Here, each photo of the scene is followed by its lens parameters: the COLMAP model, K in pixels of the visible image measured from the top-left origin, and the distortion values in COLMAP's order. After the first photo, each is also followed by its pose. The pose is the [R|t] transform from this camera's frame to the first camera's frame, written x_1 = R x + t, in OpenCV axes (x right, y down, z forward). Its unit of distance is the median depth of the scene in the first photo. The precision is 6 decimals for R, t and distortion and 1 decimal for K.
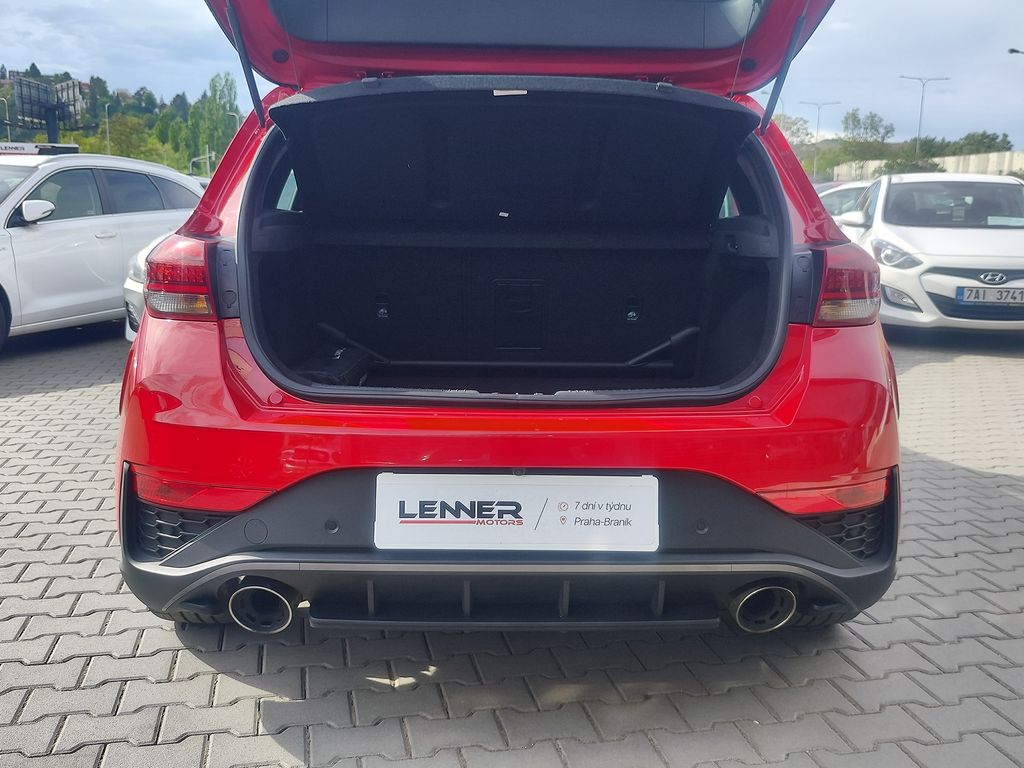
lens RADIAL K [[985.7, 0, 512.0], [0, 985.7, 384.0], [0, 0, 1]] dist [0.003638, -0.009479]
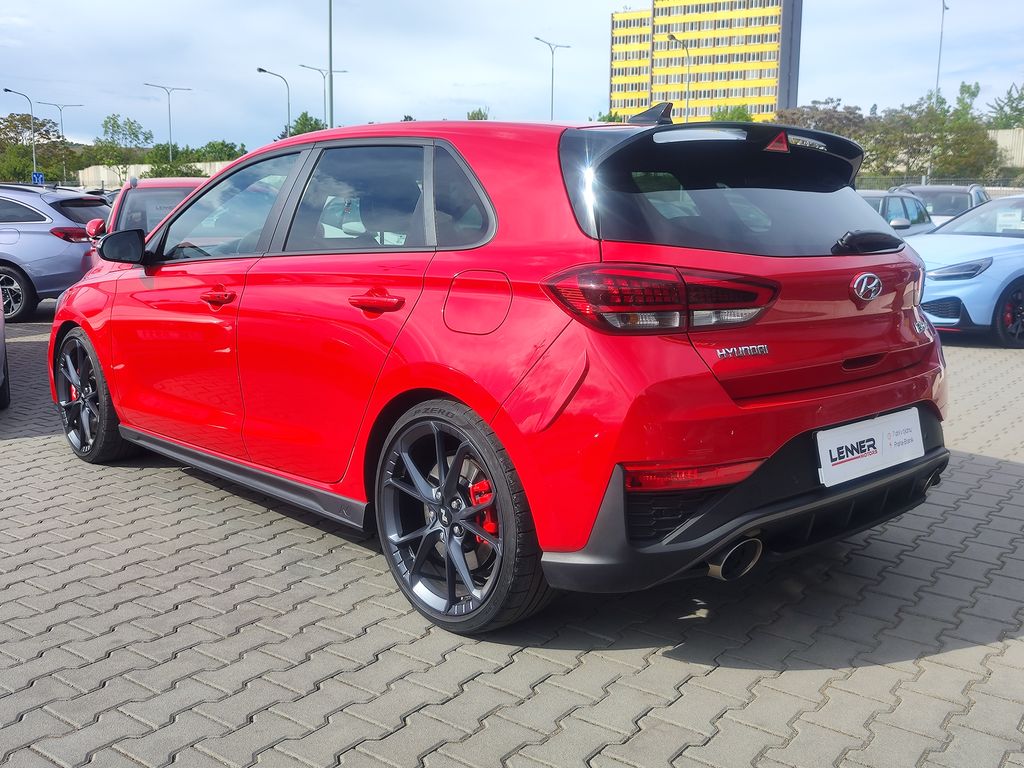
lens RADIAL K [[975.6, 0, 498.5], [0, 975.6, 373.3], [0, 0, 1]] dist [-0.005222, 0.008004]
pose [[0.765702, -0.113311, 0.633136, -1.049140], [0.121542, 0.992116, 0.030567, -0.067285], [-0.631607, 0.053547, 0.773437, 0.193301]]
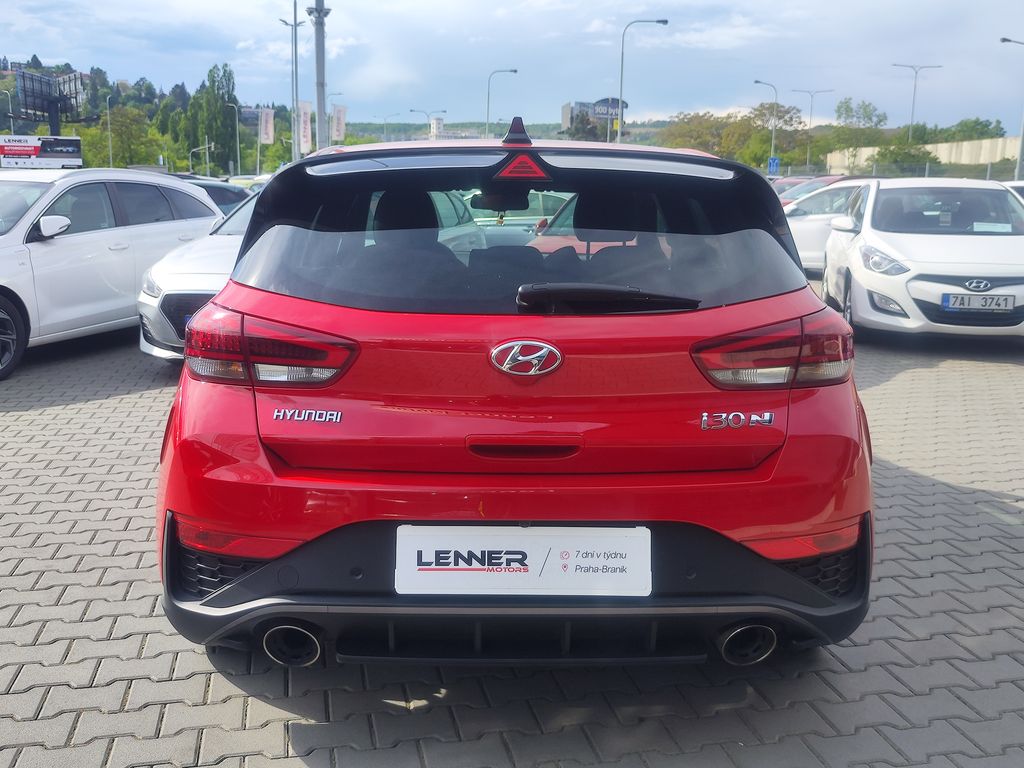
lens RADIAL K [[975.6, 0, 498.5], [0, 975.6, 373.3], [0, 0, 1]] dist [-0.005222, 0.008004]
pose [[0.999948, -0.002725, -0.009801, -0.009274], [0.002747, 0.999994, 0.002222, -0.066971], [0.009795, -0.002249, 0.999949, -0.078424]]
